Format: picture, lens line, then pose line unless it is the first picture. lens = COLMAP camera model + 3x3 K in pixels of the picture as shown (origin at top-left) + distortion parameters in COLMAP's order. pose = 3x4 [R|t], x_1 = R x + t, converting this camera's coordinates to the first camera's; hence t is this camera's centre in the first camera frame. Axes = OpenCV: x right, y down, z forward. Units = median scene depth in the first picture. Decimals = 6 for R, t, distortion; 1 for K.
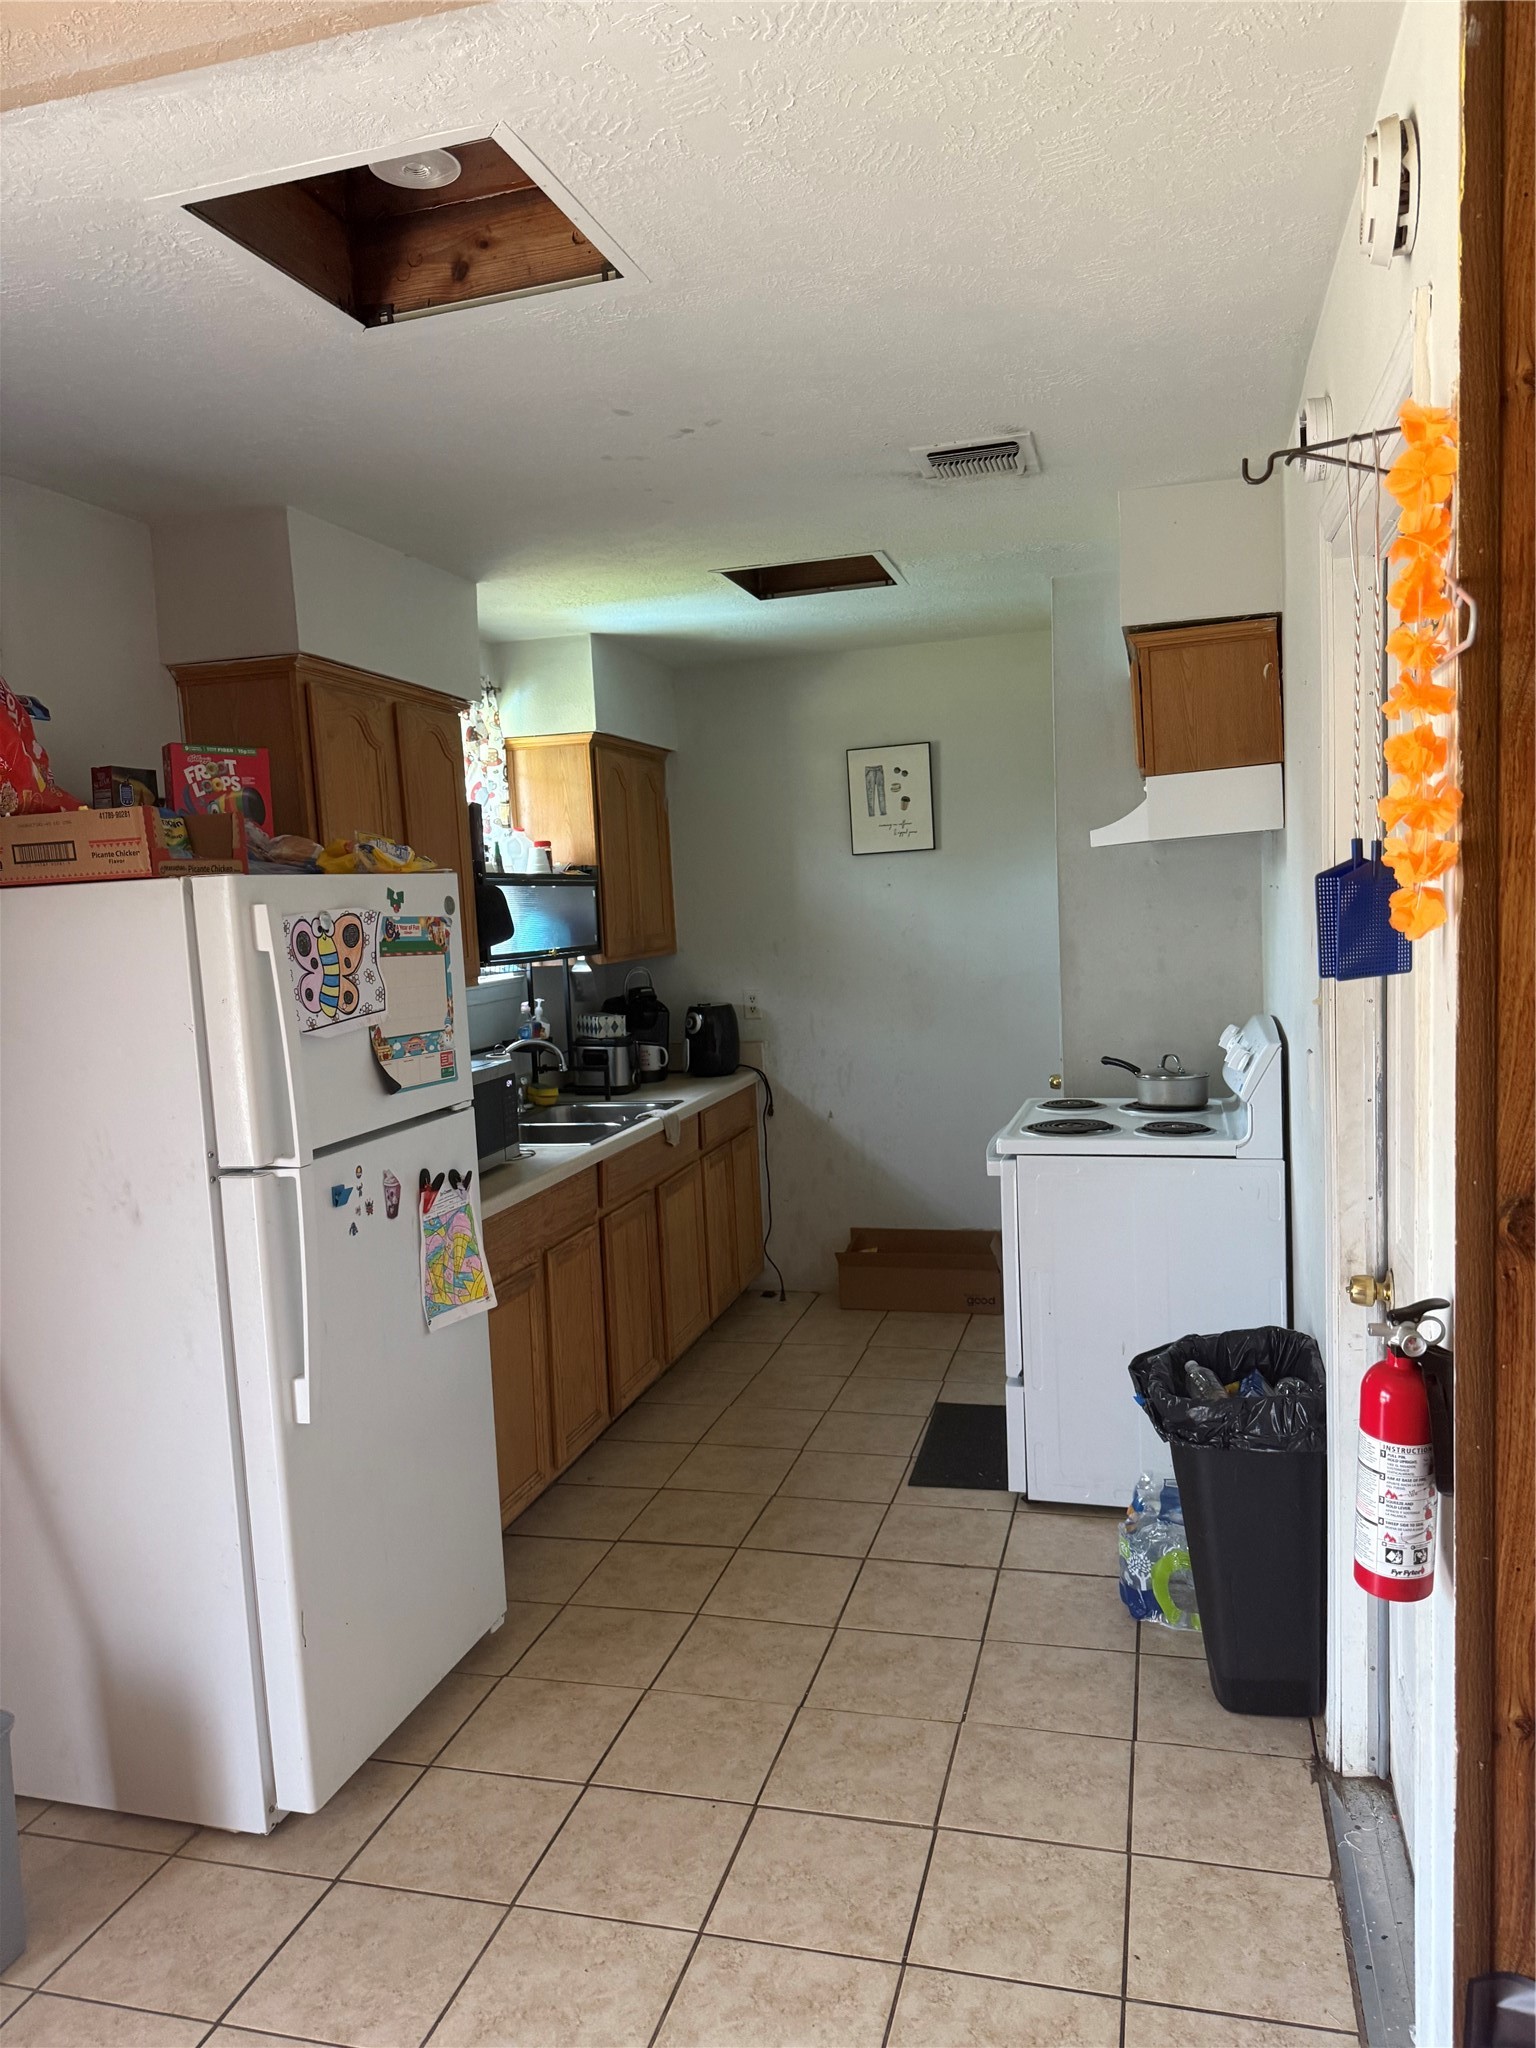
lens RADIAL K [[1418.1, 0, 774.3], [0, 1418.1, 1030.6], [0, 0, 1]] dist [0.021363, -0.009761]
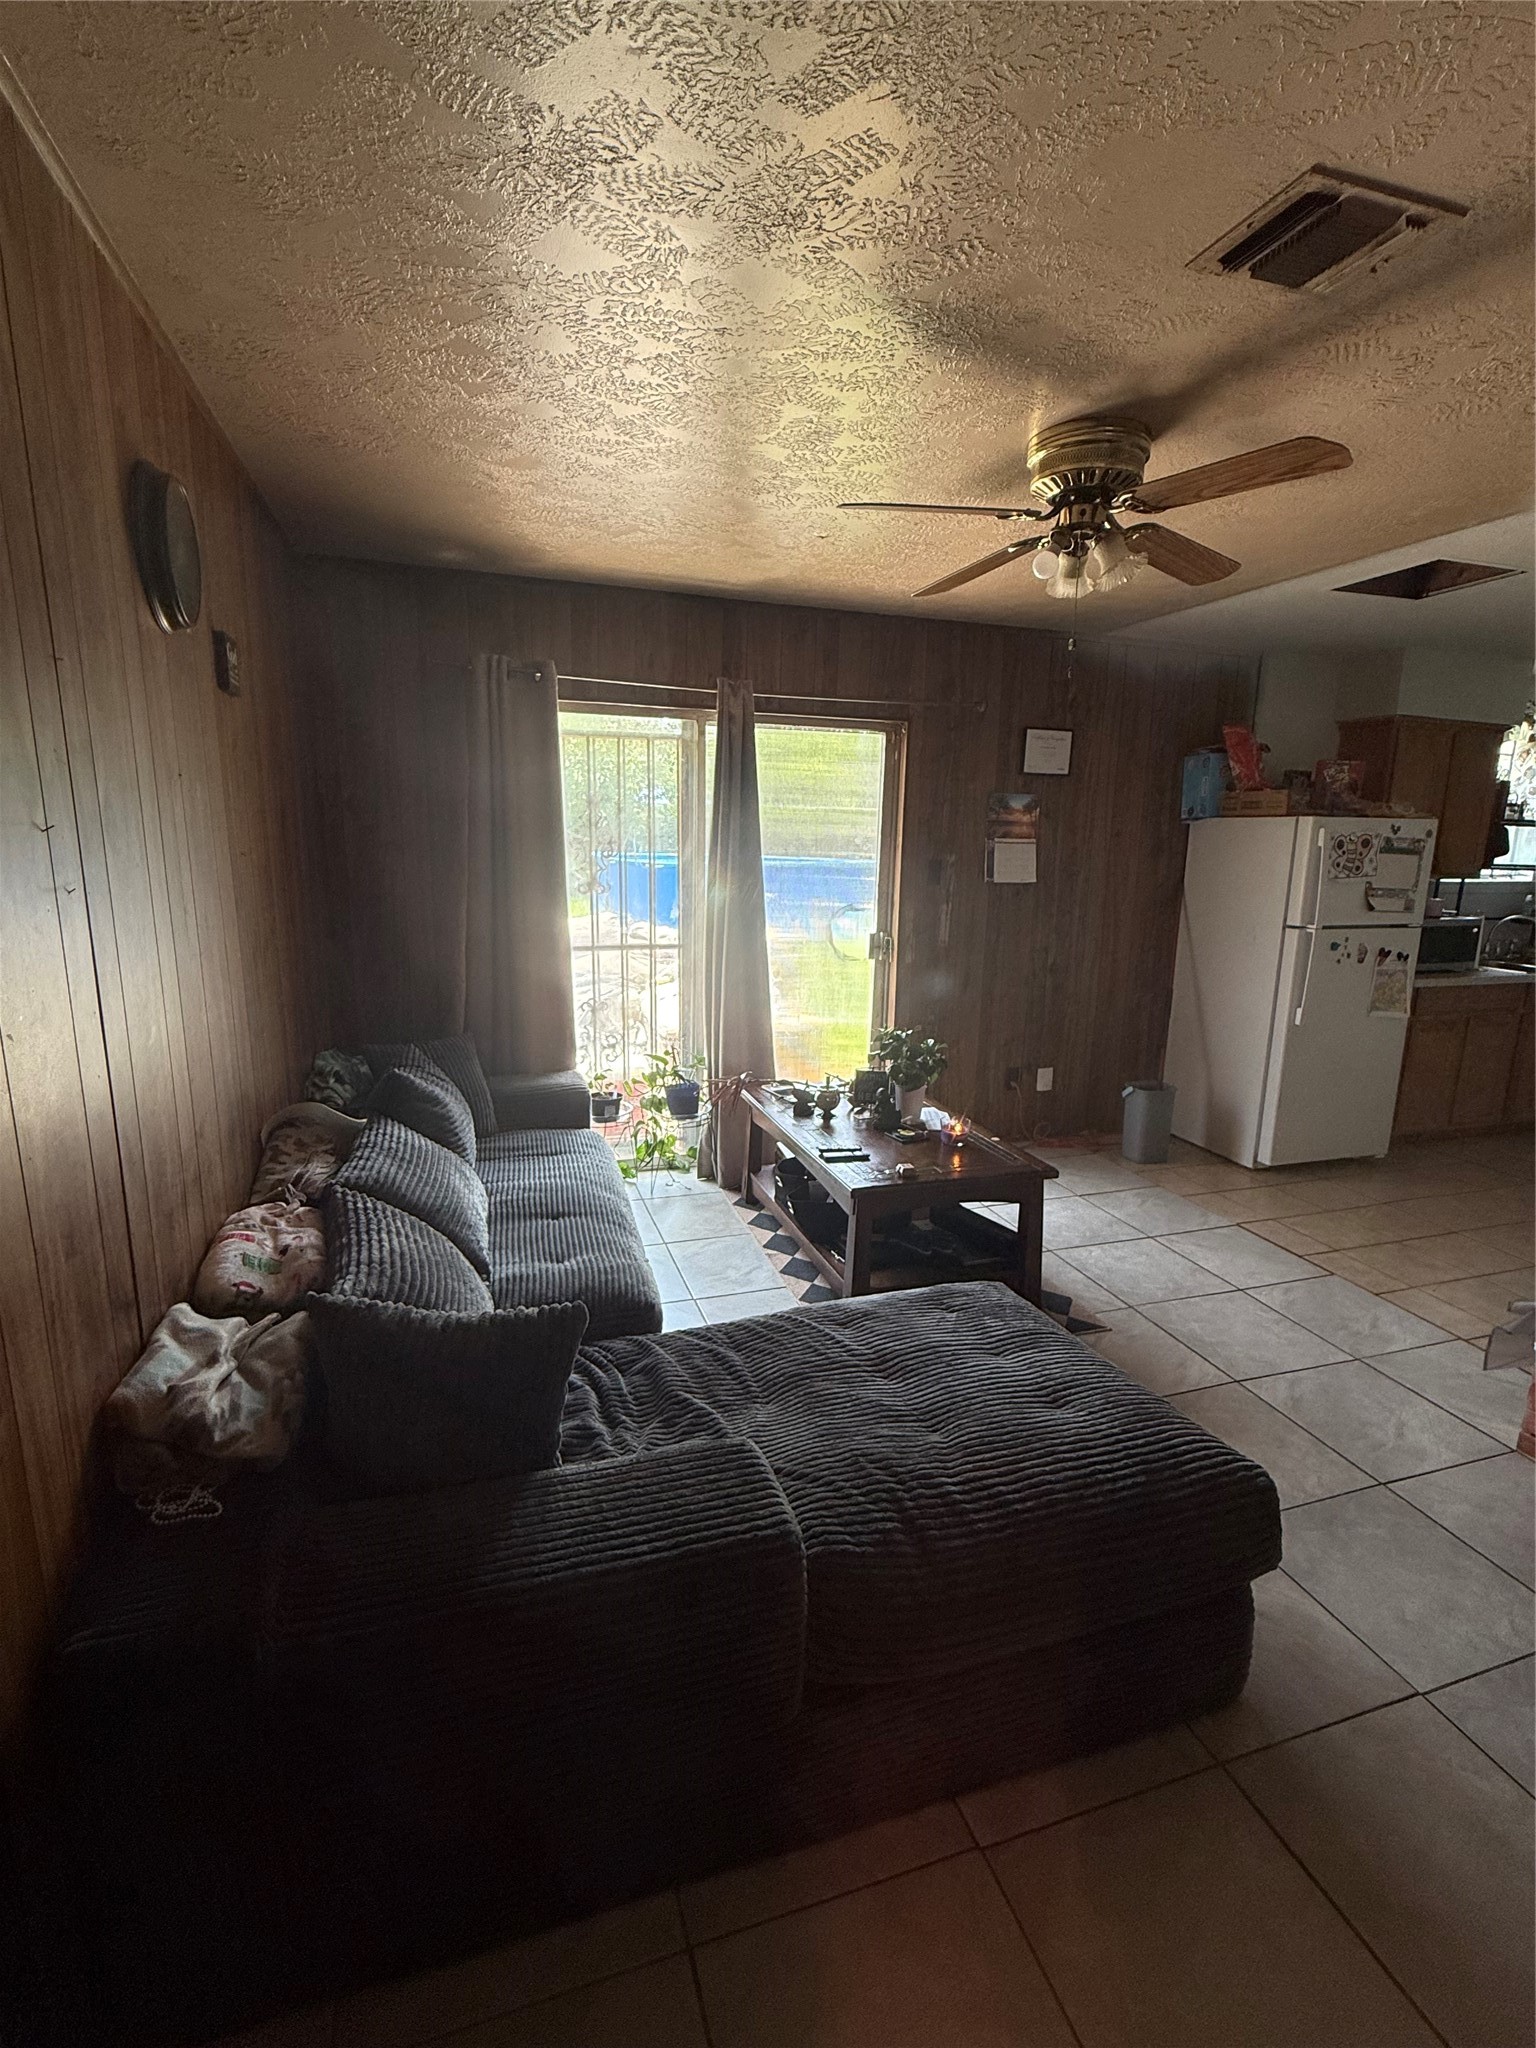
lens RADIAL K [[954.7, 0, 771.1], [0, 954.7, 1032.8], [0, 0, 1]] dist [0.002483, 0.000285]
pose [[0.543401, 0.227894, -0.807948, 0.521877], [-0.124222, 0.973680, 0.191094, 0.060201], [0.830232, -0.003476, 0.557408, -0.733342]]
